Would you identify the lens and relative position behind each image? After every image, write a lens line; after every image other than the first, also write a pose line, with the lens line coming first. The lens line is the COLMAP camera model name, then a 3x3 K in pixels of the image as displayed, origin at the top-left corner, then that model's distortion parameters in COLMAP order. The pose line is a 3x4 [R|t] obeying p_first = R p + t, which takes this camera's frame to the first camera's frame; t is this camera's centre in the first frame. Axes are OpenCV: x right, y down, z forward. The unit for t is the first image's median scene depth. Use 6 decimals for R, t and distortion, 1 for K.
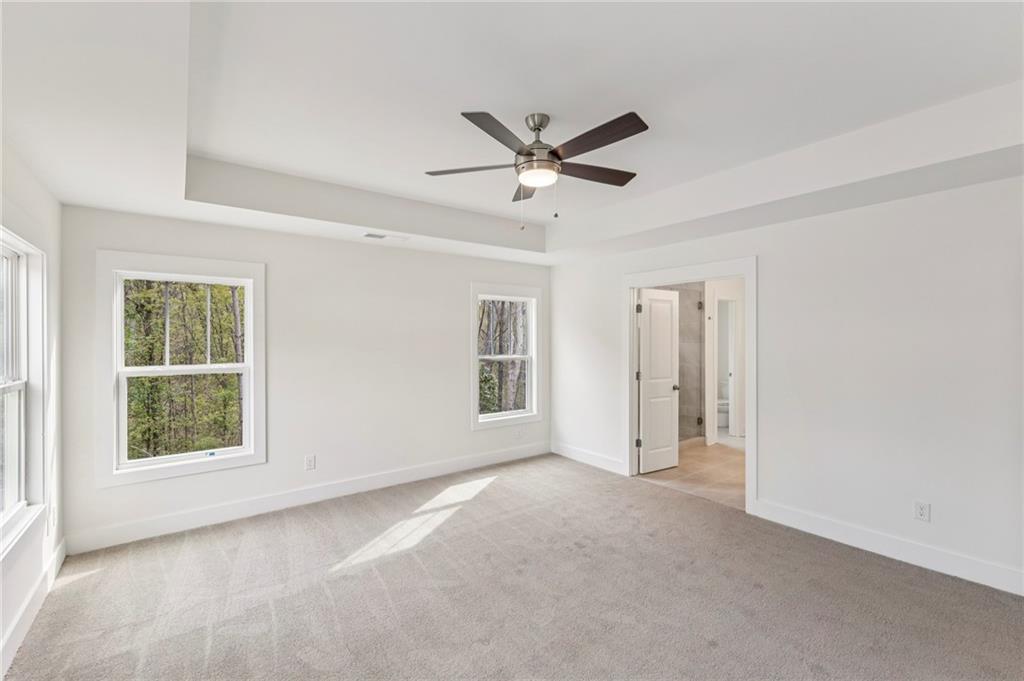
lens RADIAL K [[446.9, 0, 511.9], [0, 446.9, 335.7], [0, 0, 1]] dist [0.014195, -0.004765]
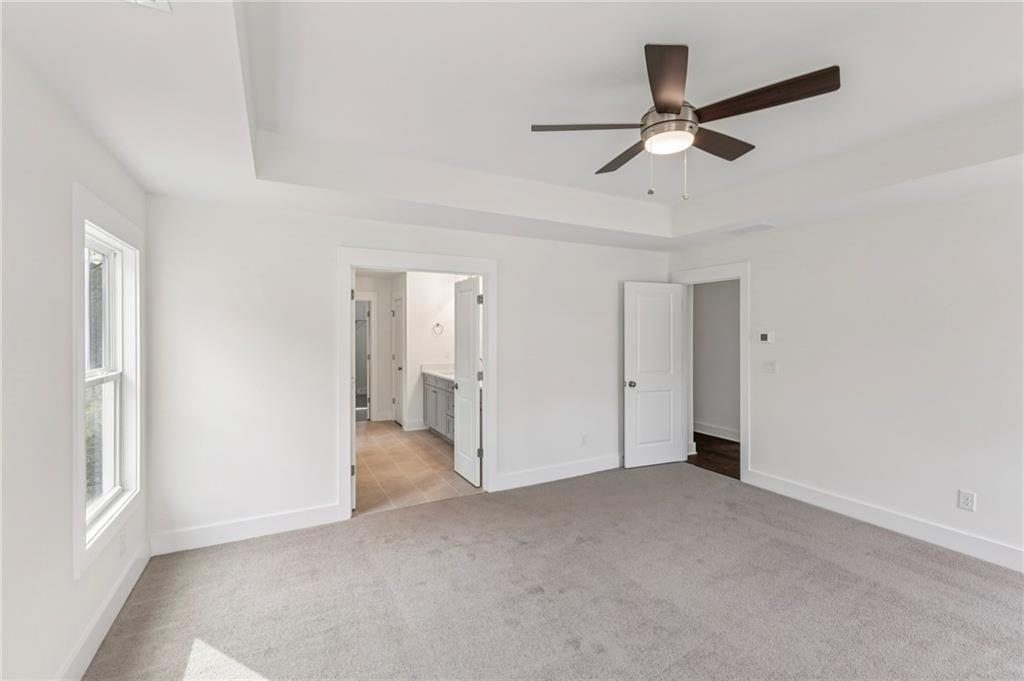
lens RADIAL K [[446.9, 0, 511.9], [0, 446.9, 335.7], [0, 0, 1]] dist [0.014195, -0.004765]
pose [[0.136693, -0.002557, 0.990610, -0.548685], [-0.005174, 0.999981, 0.003295, 0.007164], [-0.990600, -0.005576, 0.136677, 0.789463]]
